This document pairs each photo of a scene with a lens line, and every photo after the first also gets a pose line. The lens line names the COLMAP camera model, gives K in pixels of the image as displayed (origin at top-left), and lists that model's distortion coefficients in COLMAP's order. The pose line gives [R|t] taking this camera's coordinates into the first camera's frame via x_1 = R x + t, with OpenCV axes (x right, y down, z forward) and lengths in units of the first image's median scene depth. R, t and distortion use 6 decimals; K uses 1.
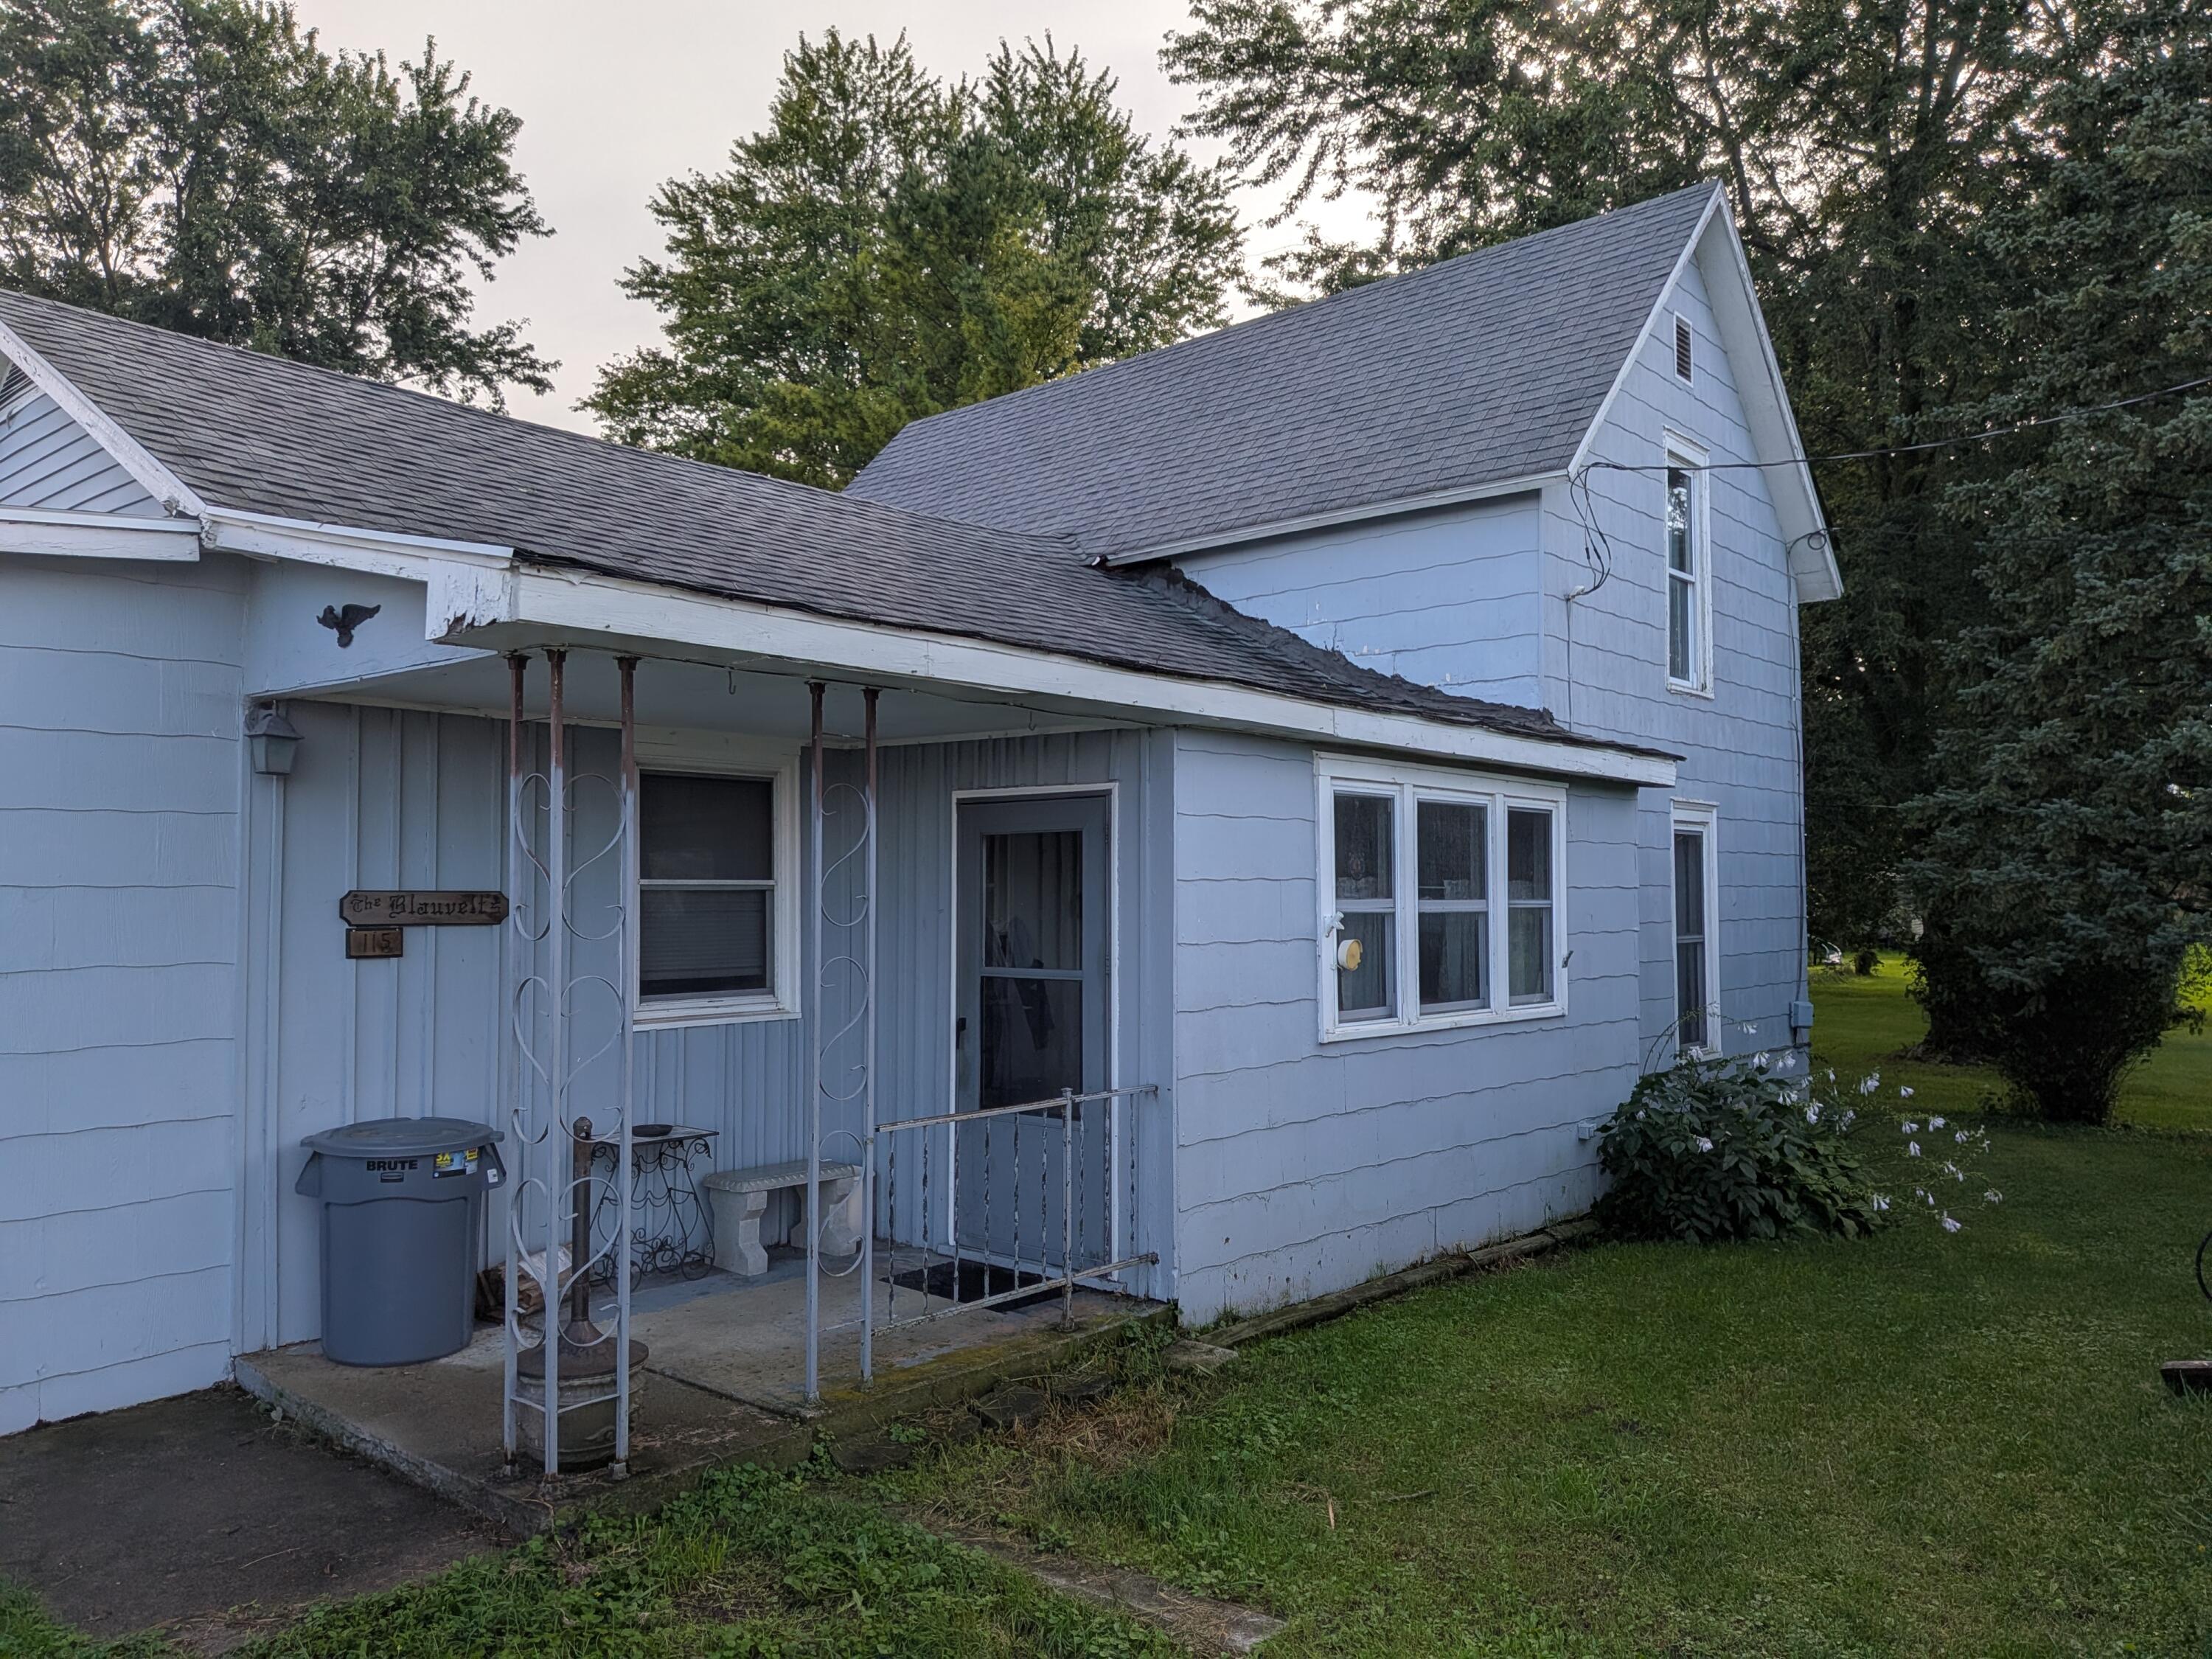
lens RADIAL K [[1582.5, 0, 1096.7], [0, 1582.5, 832.4], [0, 0, 1]] dist [0.122595, -0.221506]
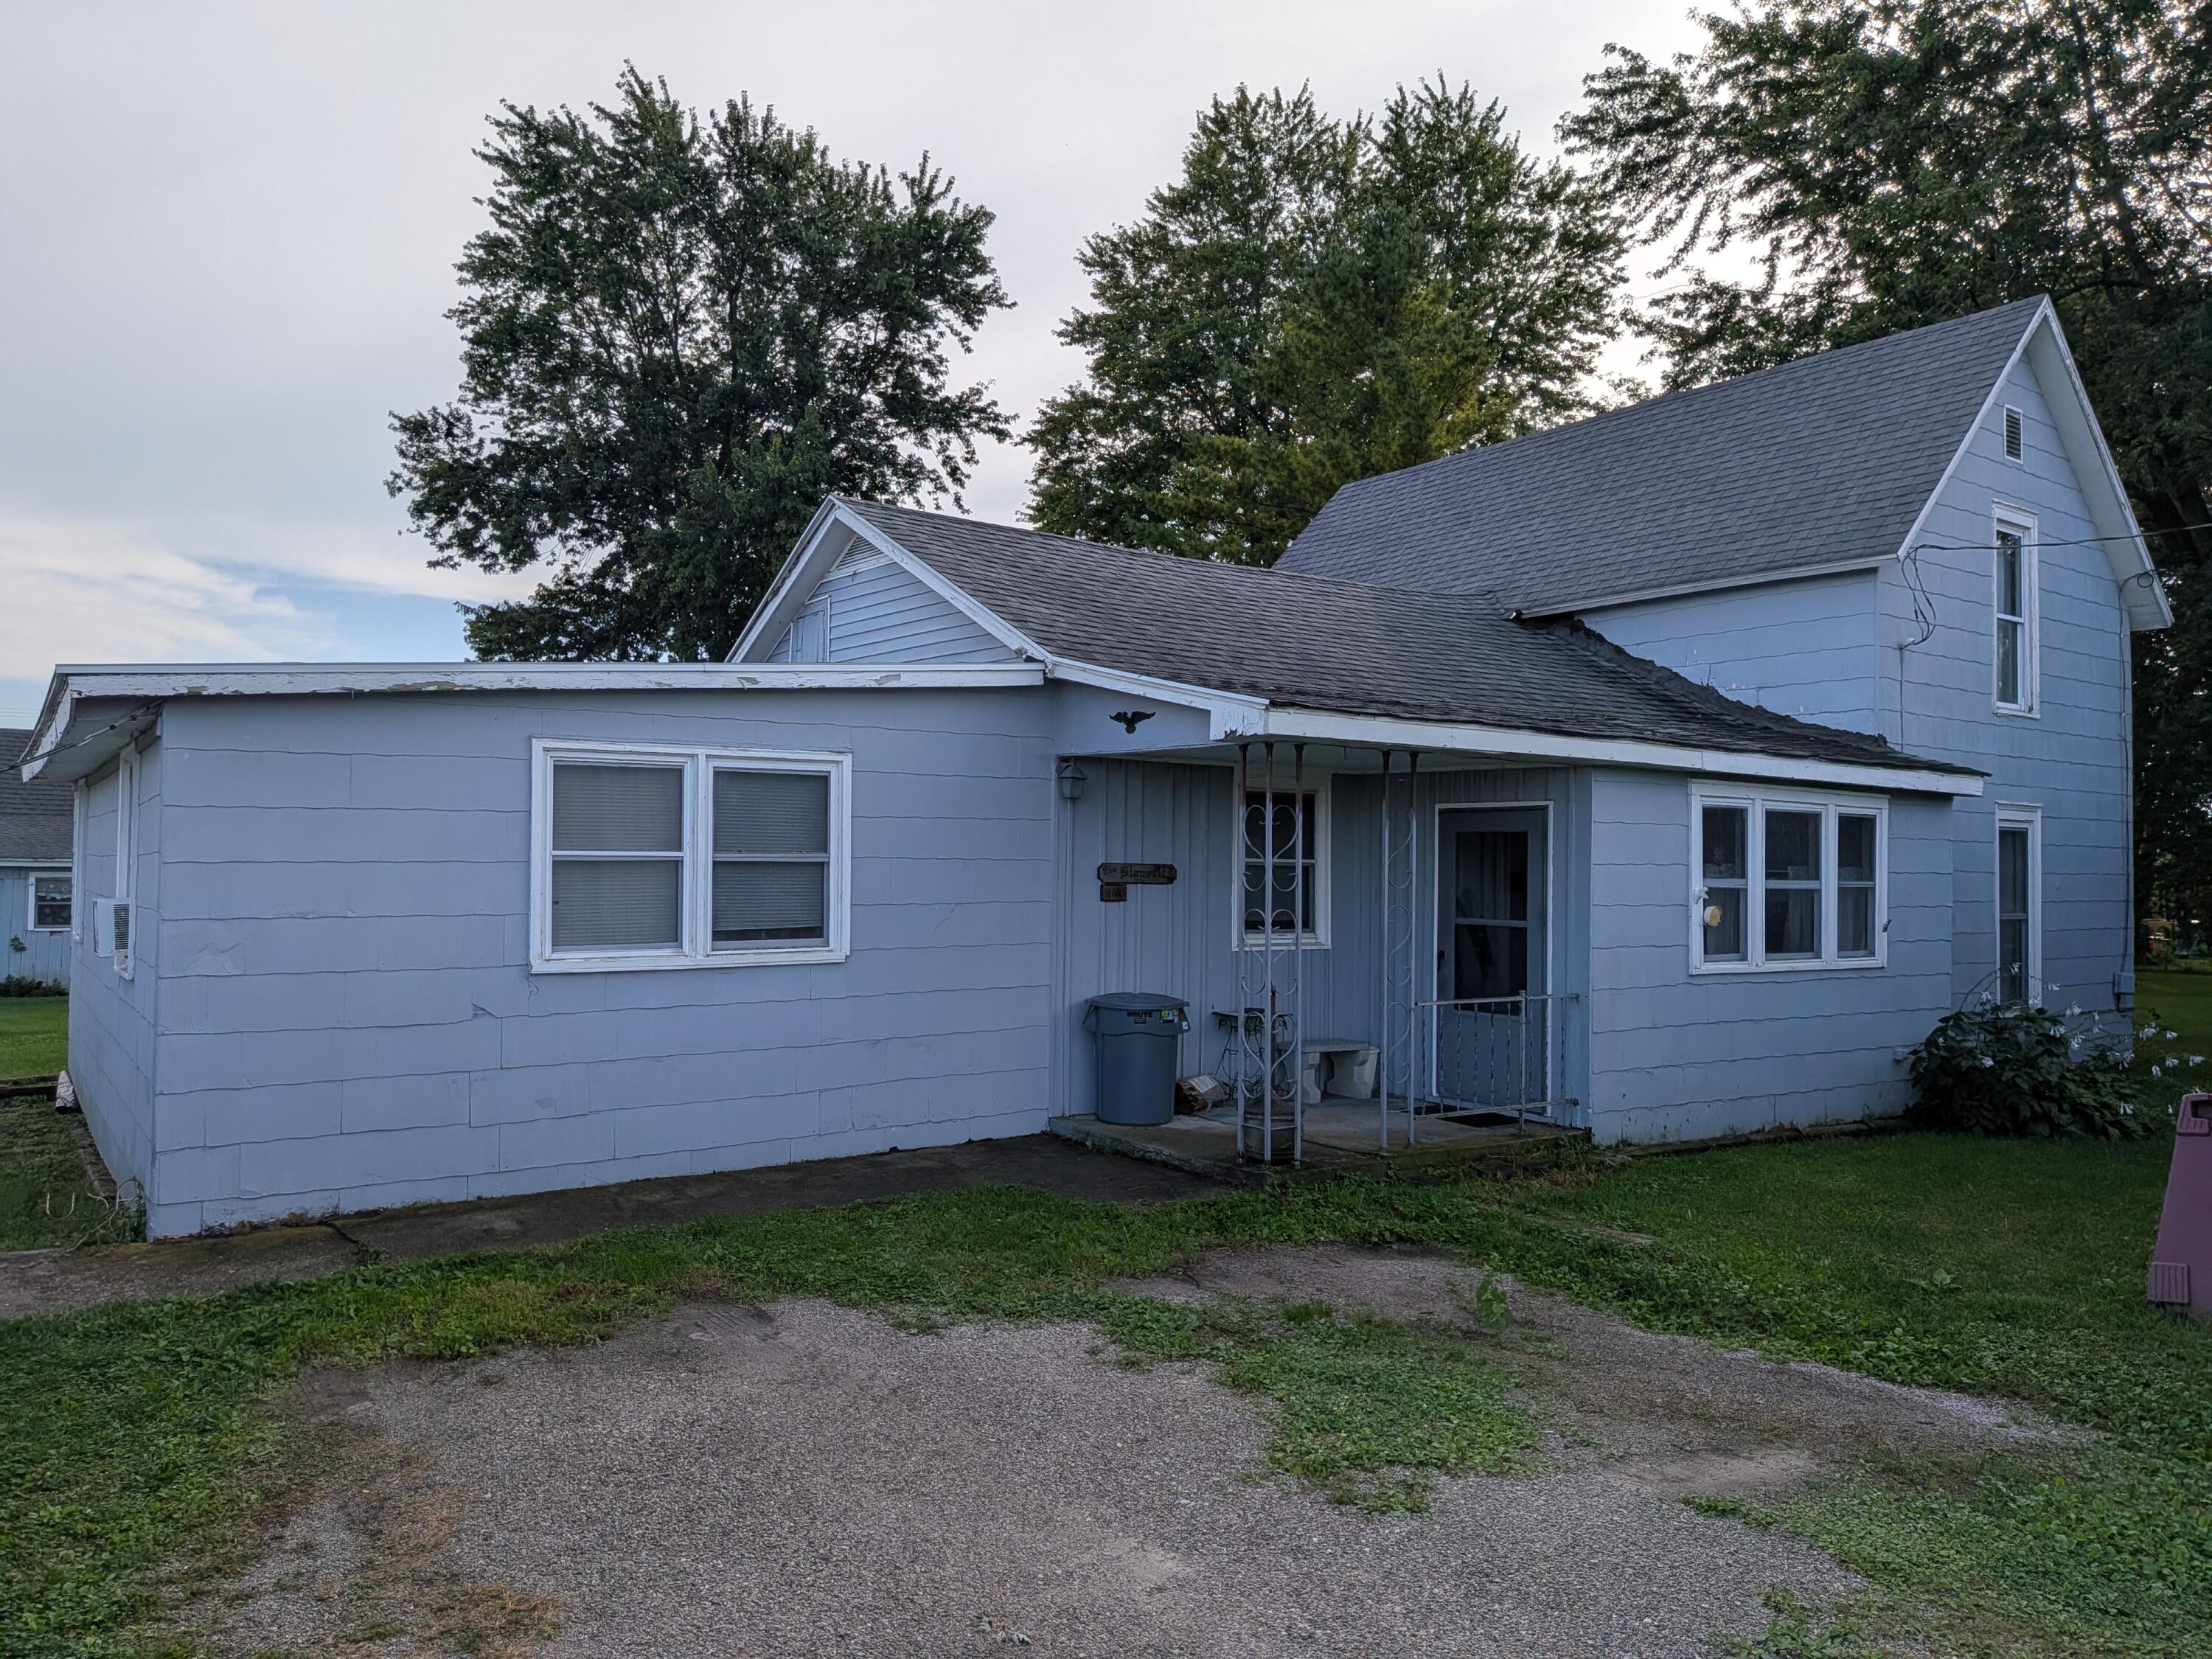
lens RADIAL K [[1582.5, 0, 1096.7], [0, 1582.5, 832.4], [0, 0, 1]] dist [0.122595, -0.221506]
pose [[0.975512, 0.009811, -0.219728, -0.026114], [-0.006322, 0.999843, 0.016578, -0.007891], [0.219856, -0.014783, 0.975420, -0.209488]]
